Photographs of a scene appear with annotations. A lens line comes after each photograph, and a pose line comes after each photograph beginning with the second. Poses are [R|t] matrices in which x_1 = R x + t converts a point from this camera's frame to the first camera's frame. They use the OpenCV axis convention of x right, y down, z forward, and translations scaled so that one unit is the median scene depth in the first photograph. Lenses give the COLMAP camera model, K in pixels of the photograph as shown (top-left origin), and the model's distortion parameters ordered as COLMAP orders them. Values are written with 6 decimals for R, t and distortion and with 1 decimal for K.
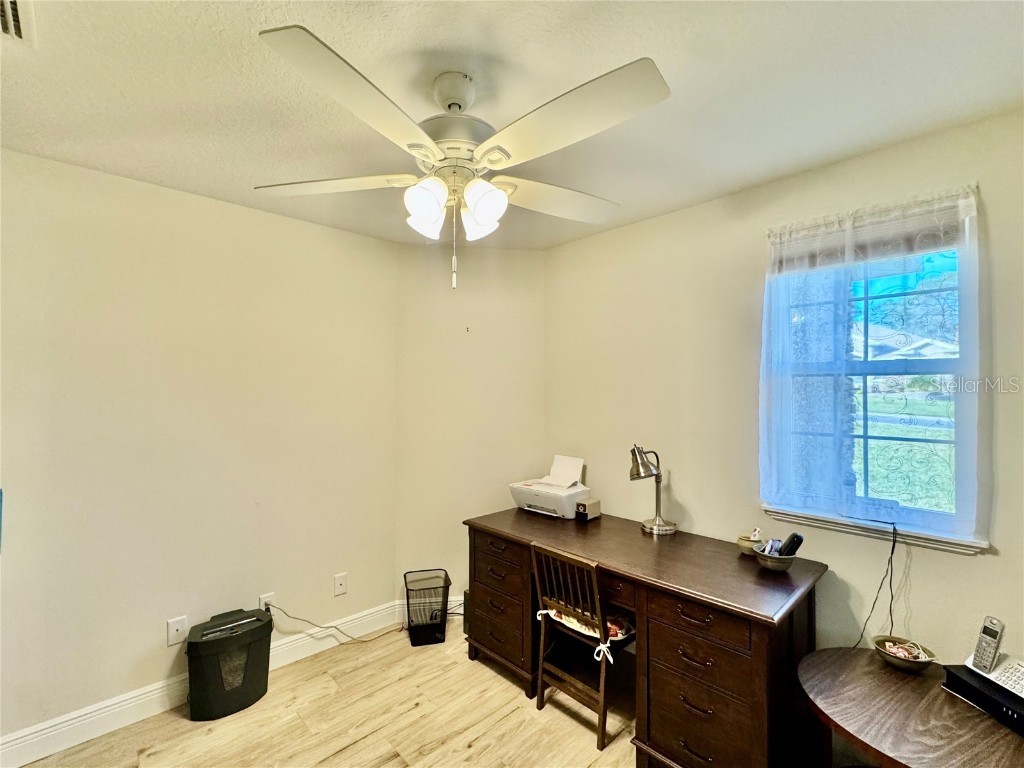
lens RADIAL K [[415.3, 0, 510.6], [0, 415.3, 383.2], [0, 0, 1]] dist [-0.000231, -0.000382]
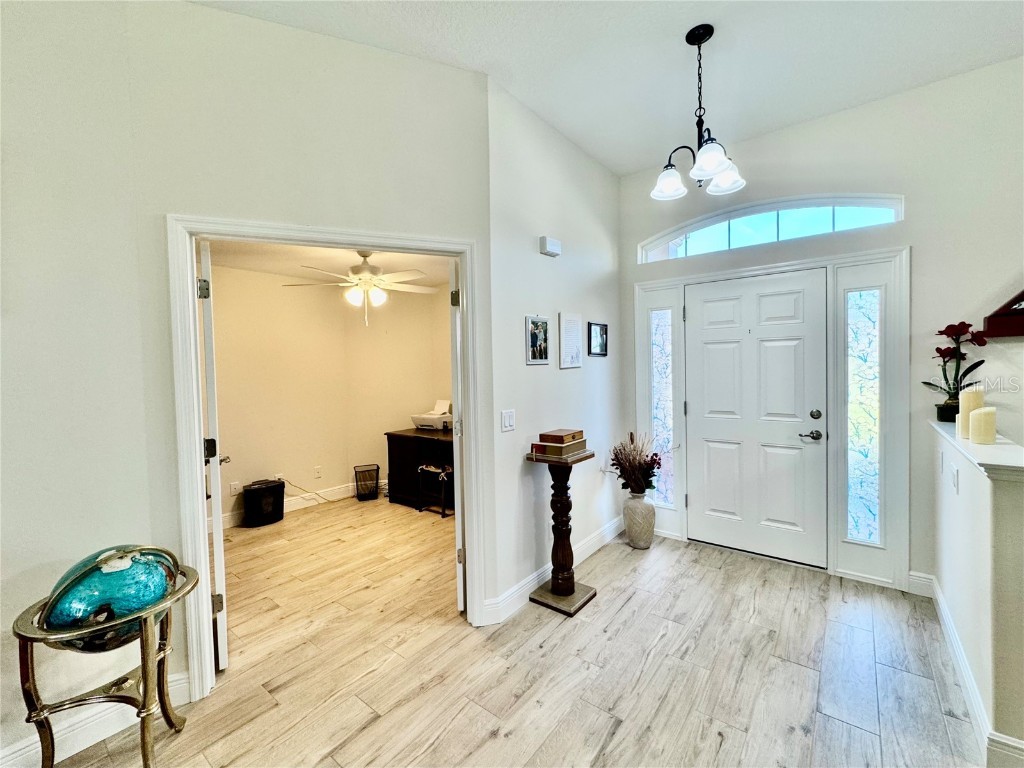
lens RADIAL K [[429.8, 0, 499.3], [0, 429.8, 382.1], [0, 0, 1]] dist [0.000297, -0.000105]
pose [[0.997043, -0.016211, 0.075120, 0.302733], [0.013721, 0.999343, 0.033538, 0.045109], [-0.075614, -0.032408, 0.996610, -1.133557]]
